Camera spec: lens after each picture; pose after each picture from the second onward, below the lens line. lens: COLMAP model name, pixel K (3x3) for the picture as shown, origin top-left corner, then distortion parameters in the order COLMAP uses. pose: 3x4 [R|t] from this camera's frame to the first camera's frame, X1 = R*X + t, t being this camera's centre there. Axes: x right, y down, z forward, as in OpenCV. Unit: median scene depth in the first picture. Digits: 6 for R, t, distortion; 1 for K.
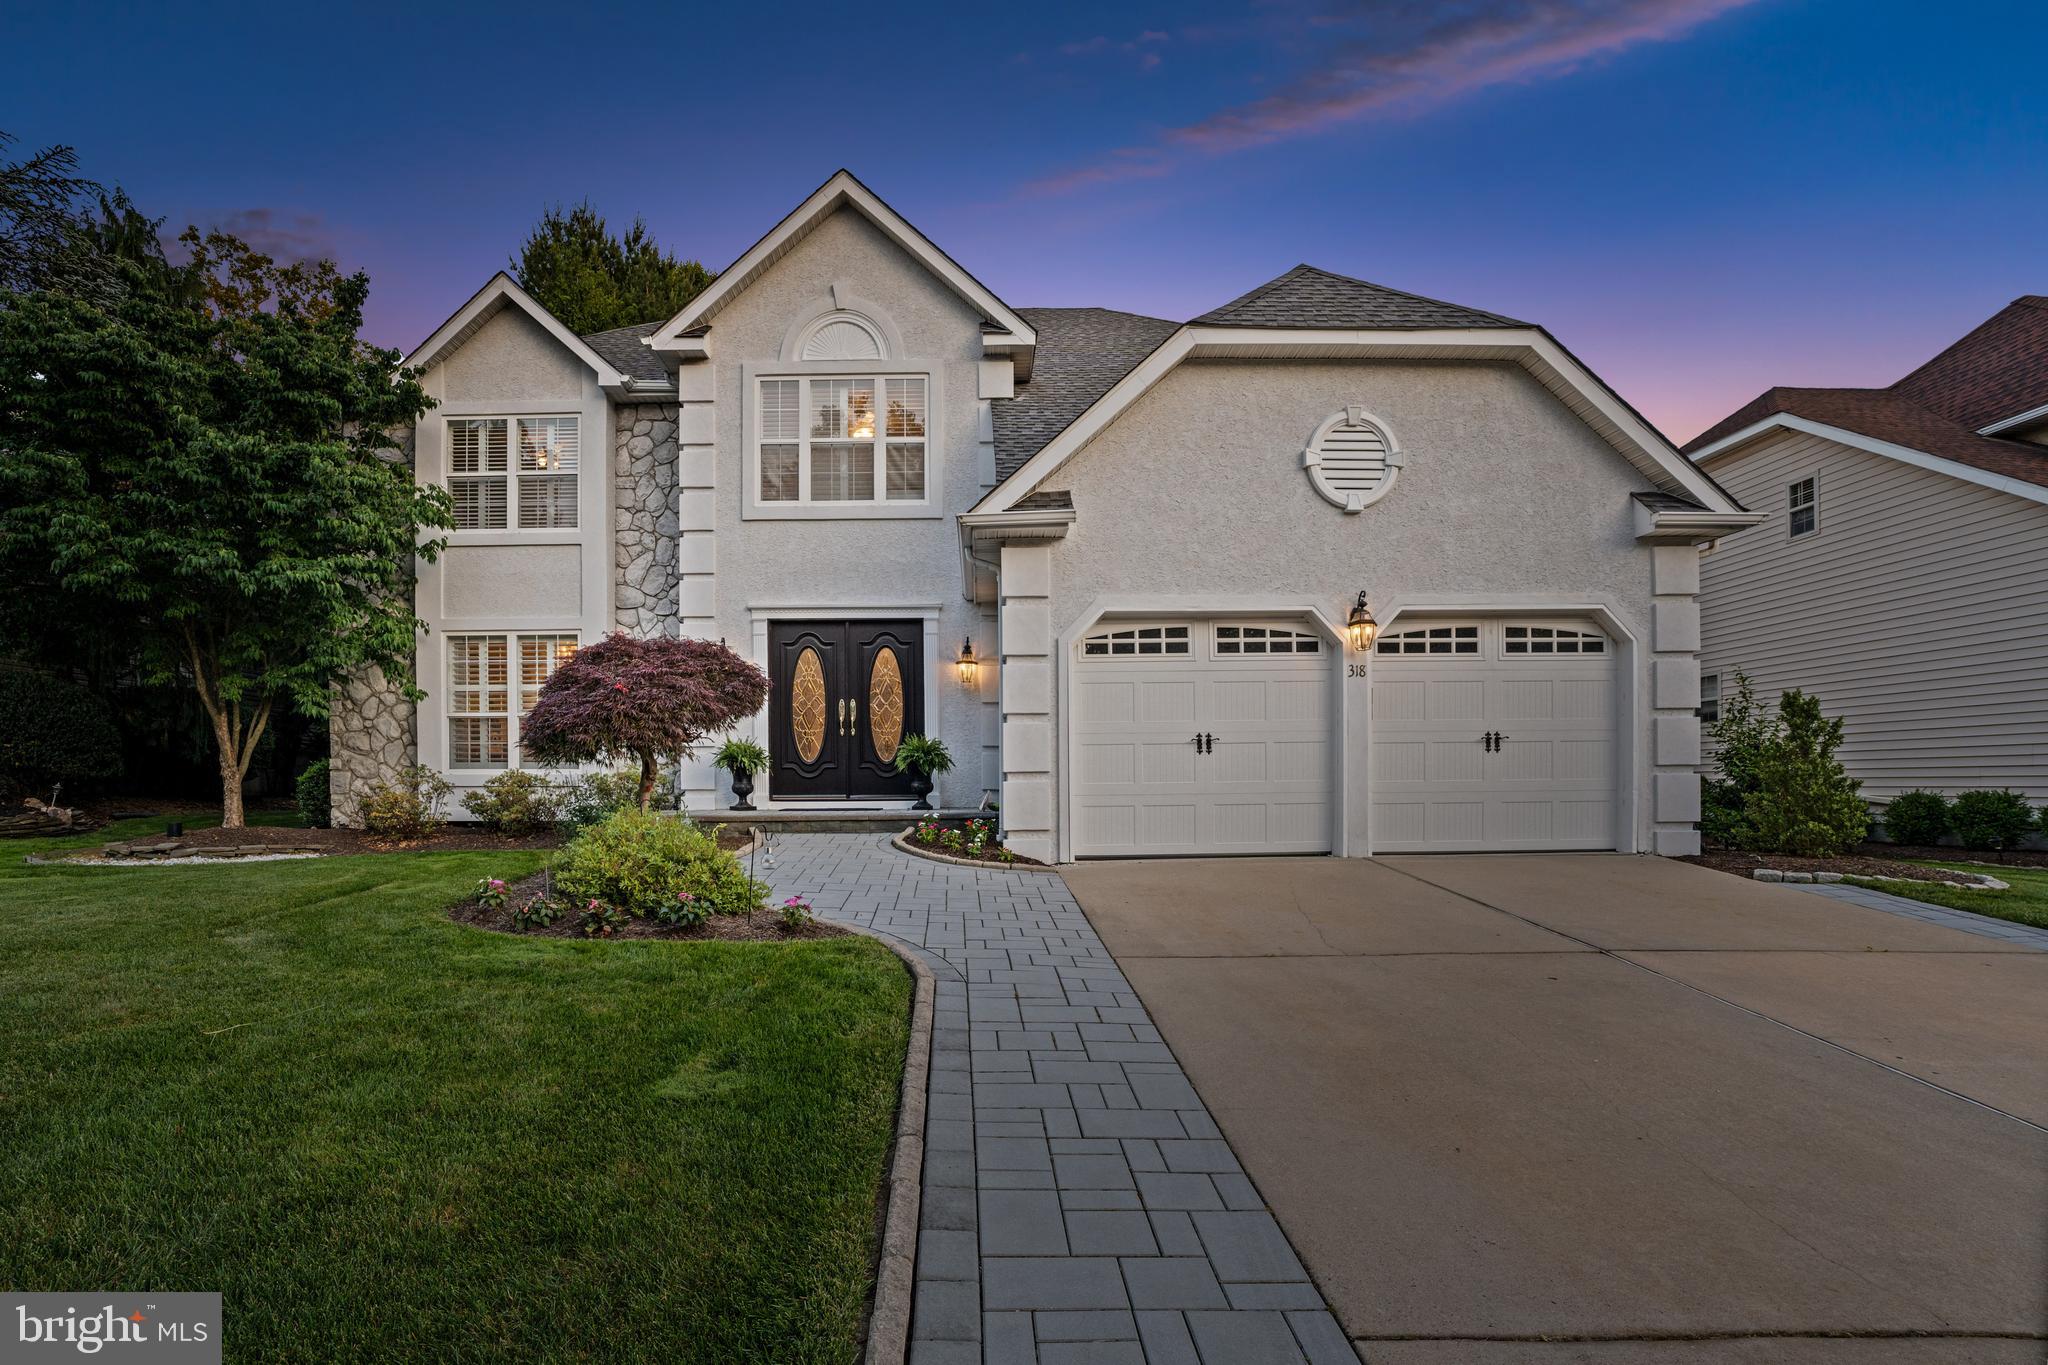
lens RADIAL K [[1071.1, 0, 1030.0], [0, 1071.1, 761.7], [0, 0, 1]] dist [-0.022310, 0.001949]
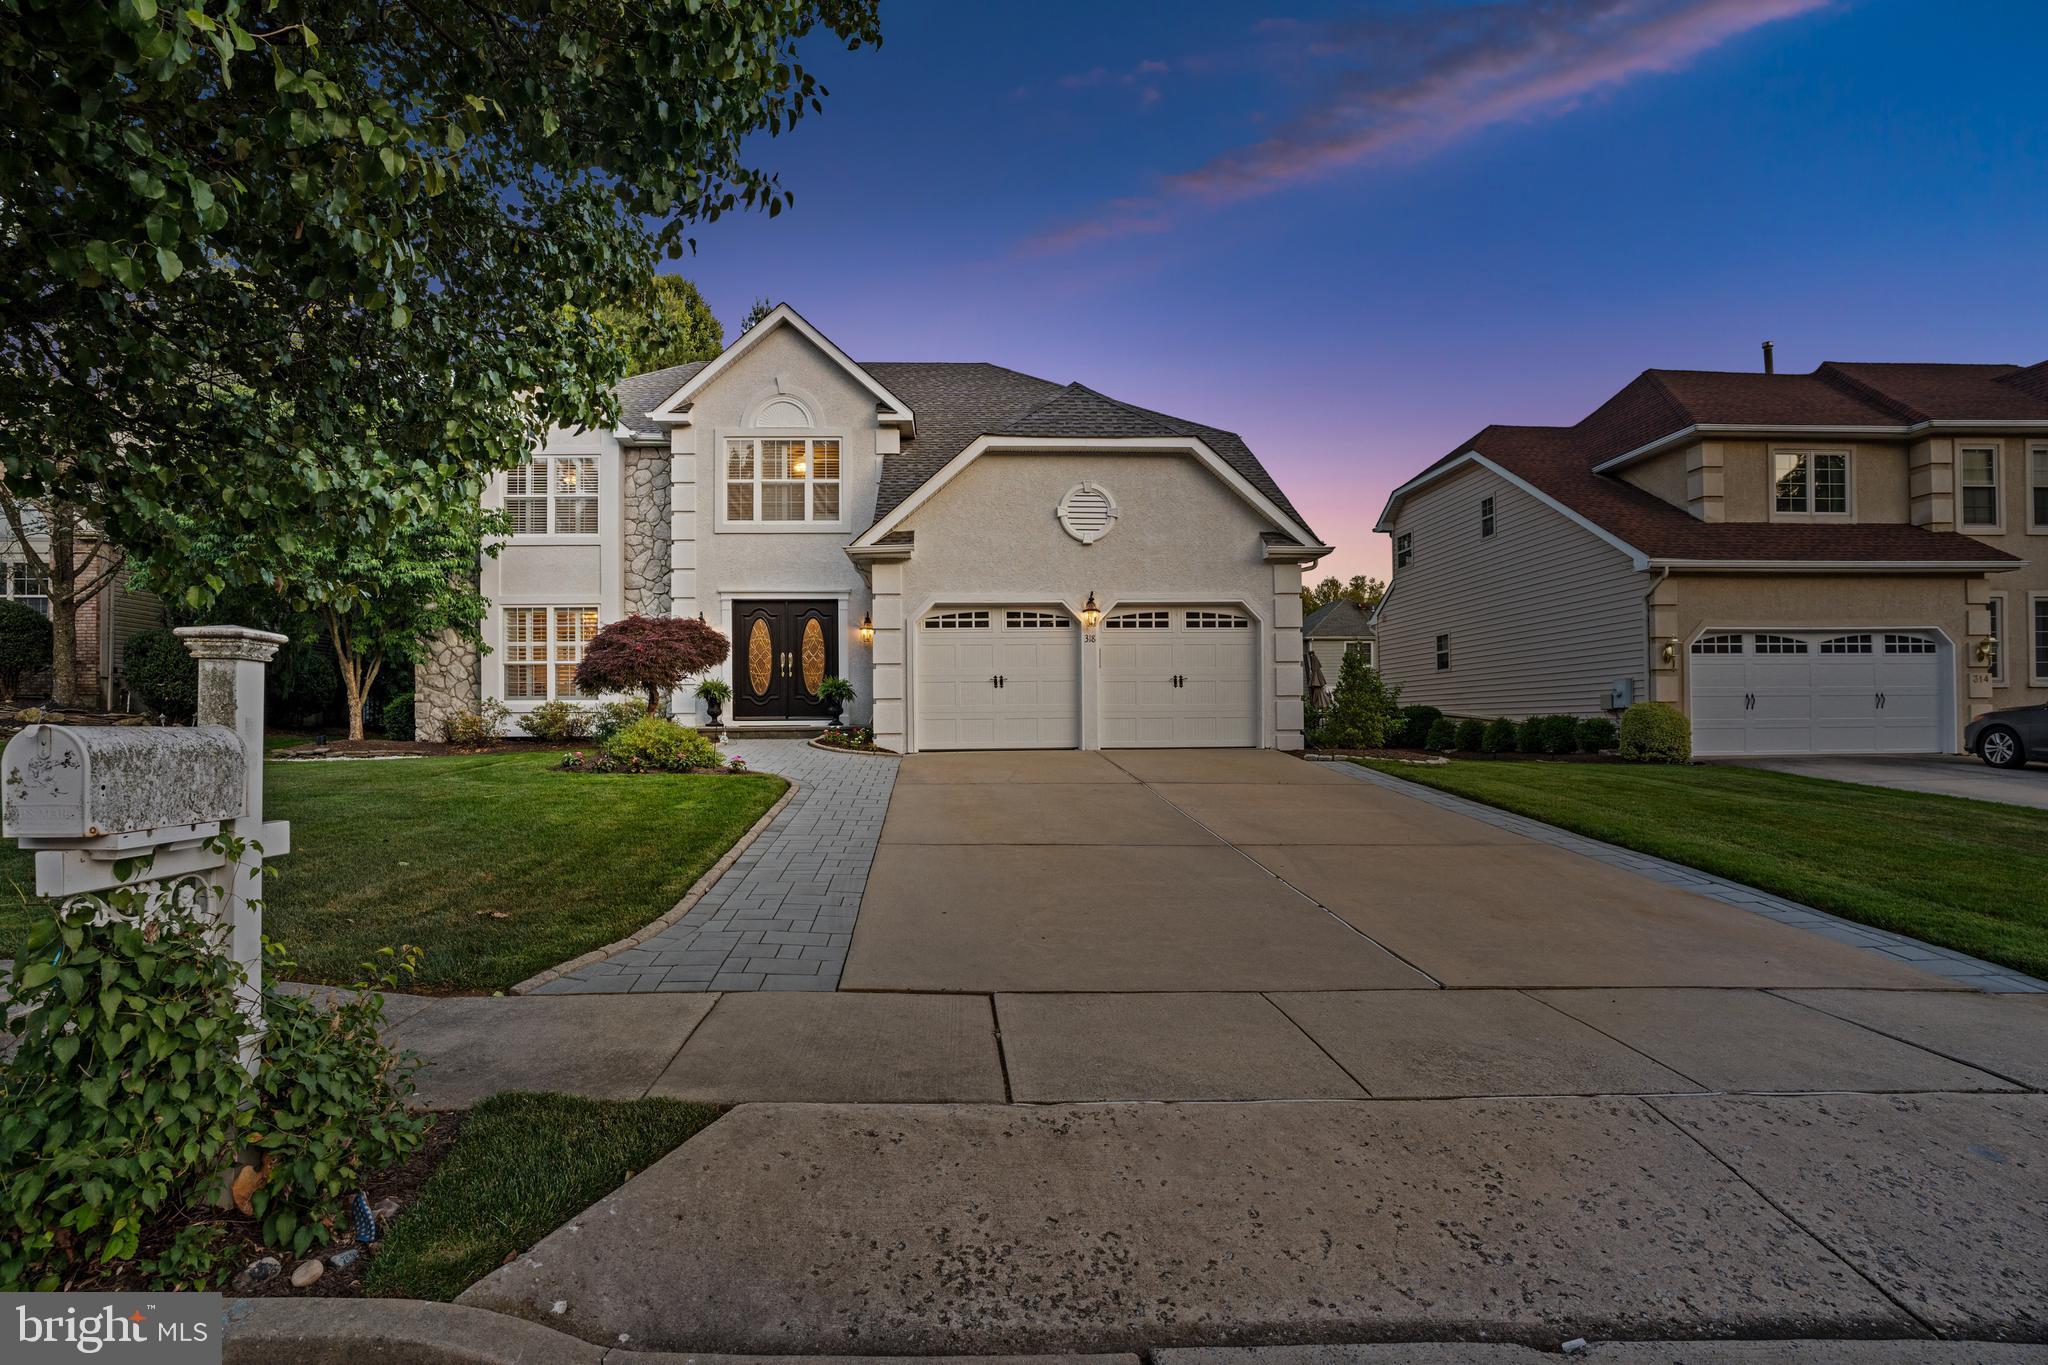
lens RADIAL K [[967.2, 0, 1087.9], [0, 967.2, 699.6], [0, 0, 1]] dist [-0.034384, 0.008136]
pose [[0.994863, -0.001421, 0.101217, 0.116721], [0.001693, 0.999995, -0.002599, 0.011472], [-0.101213, 0.002757, 0.994861, -0.399463]]
